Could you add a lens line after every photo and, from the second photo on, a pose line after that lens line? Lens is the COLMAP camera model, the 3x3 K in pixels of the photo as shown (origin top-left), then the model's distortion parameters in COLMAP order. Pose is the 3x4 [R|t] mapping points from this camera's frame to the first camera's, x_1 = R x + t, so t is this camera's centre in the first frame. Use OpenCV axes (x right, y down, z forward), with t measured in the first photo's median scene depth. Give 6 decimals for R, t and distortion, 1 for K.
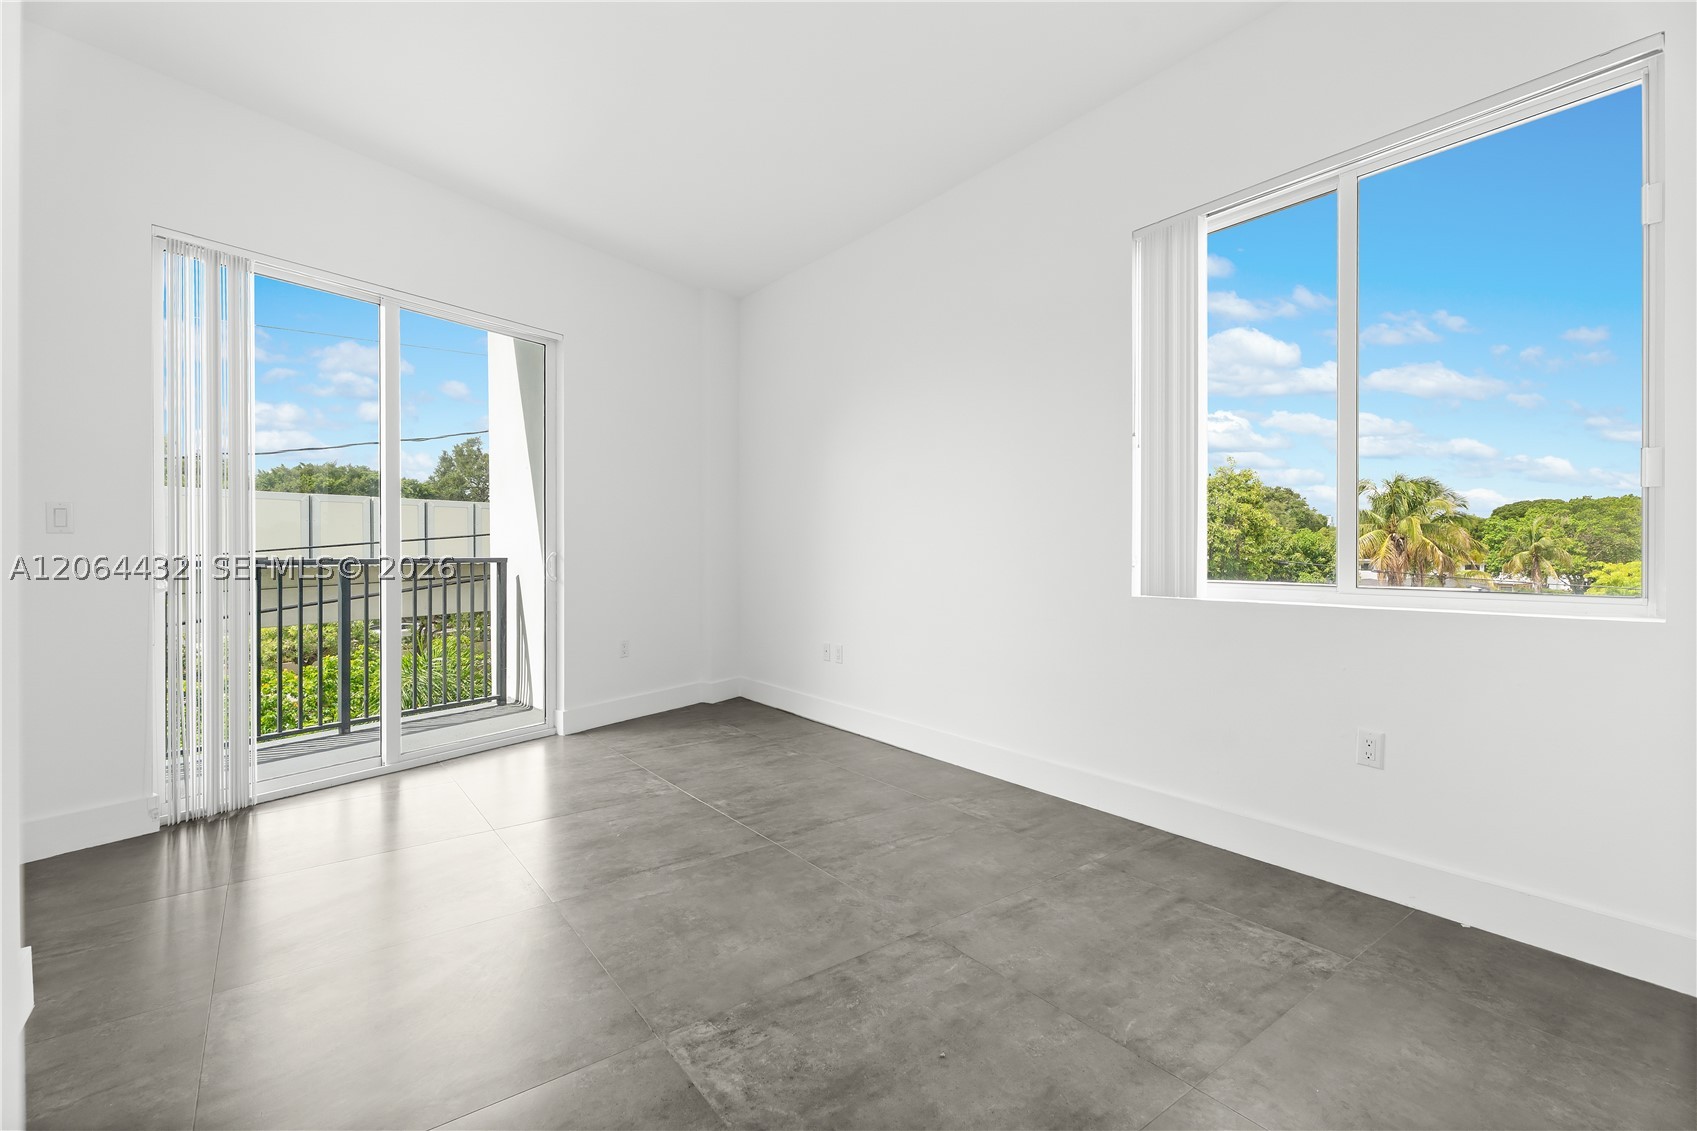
lens RADIAL K [[767.8, 0, 843.2], [0, 767.8, 555.5], [0, 0, 1]] dist [0.001223, 0.000121]
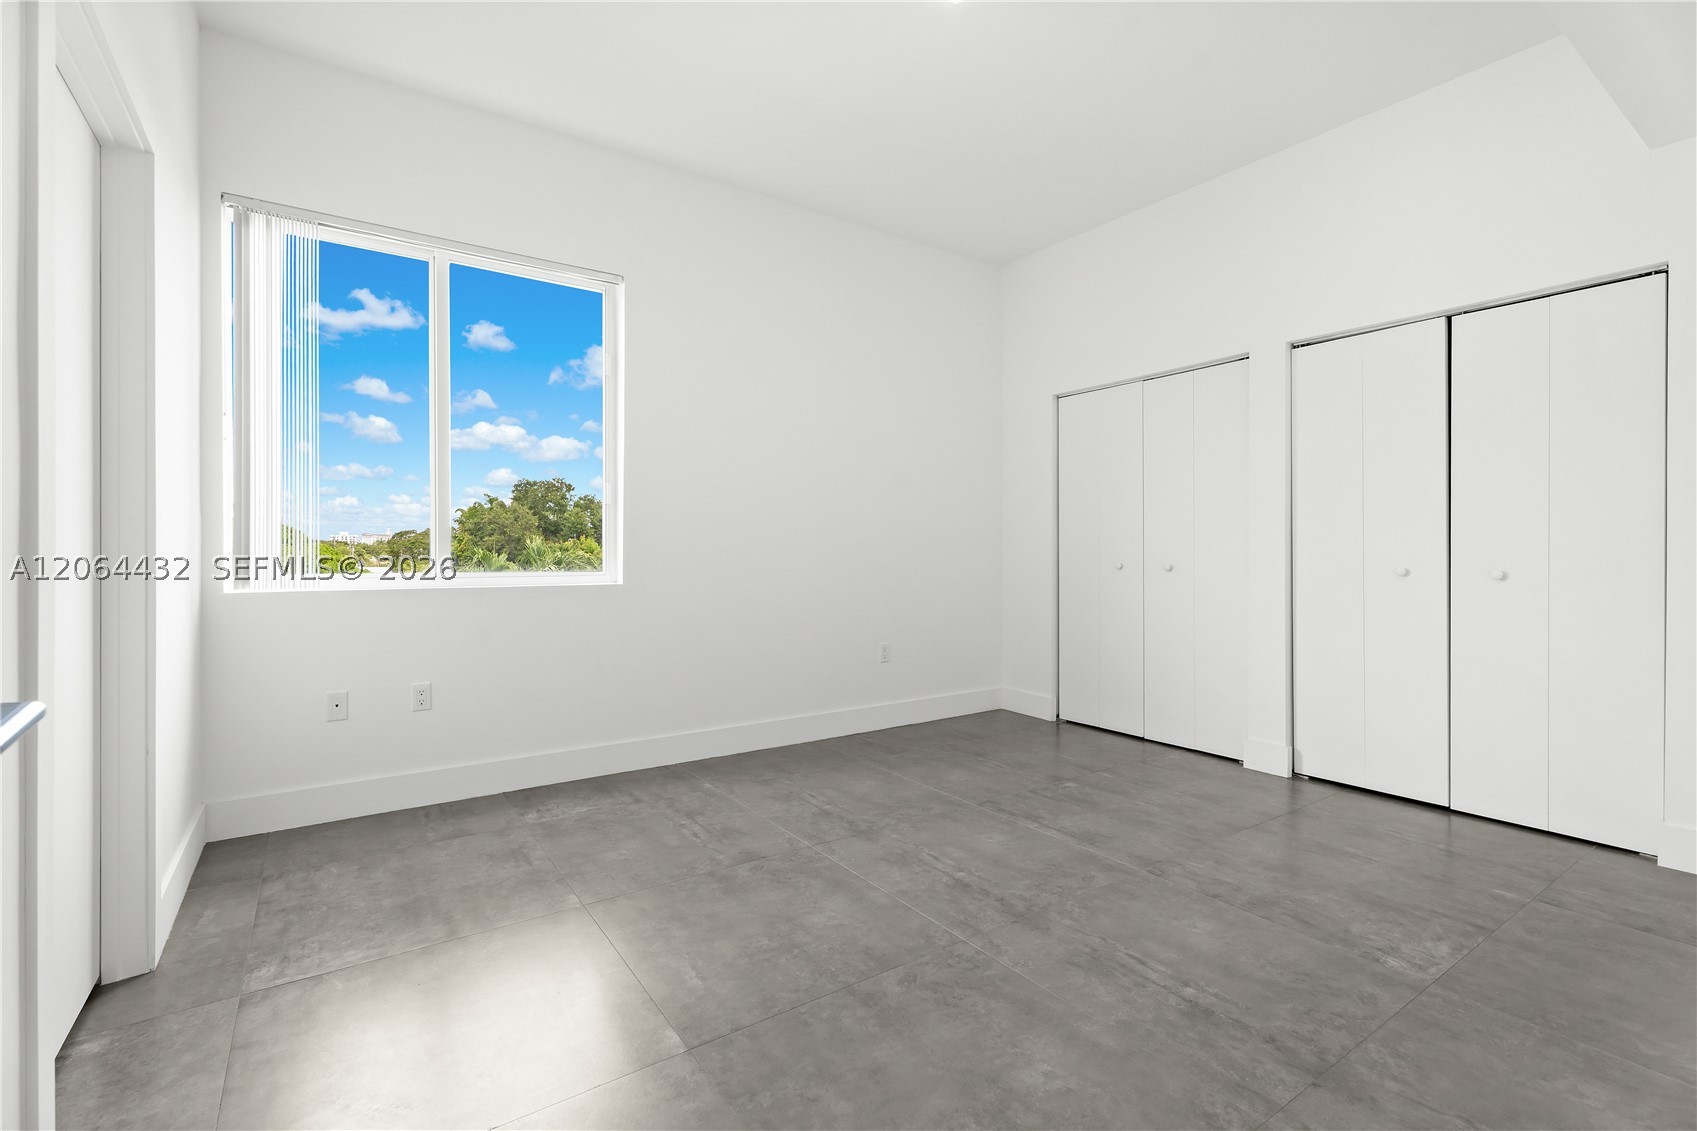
lens RADIAL K [[728.3, 0, 848.5], [0, 728.3, 565.5], [0, 0, 1]] dist [0.001248, 0.000277]
pose [[0.046085, -0.016610, 0.998799, -1.104844], [0.005325, 0.999852, 0.016382, -0.007868], [-0.998923, 0.004564, 0.046167, 1.487875]]
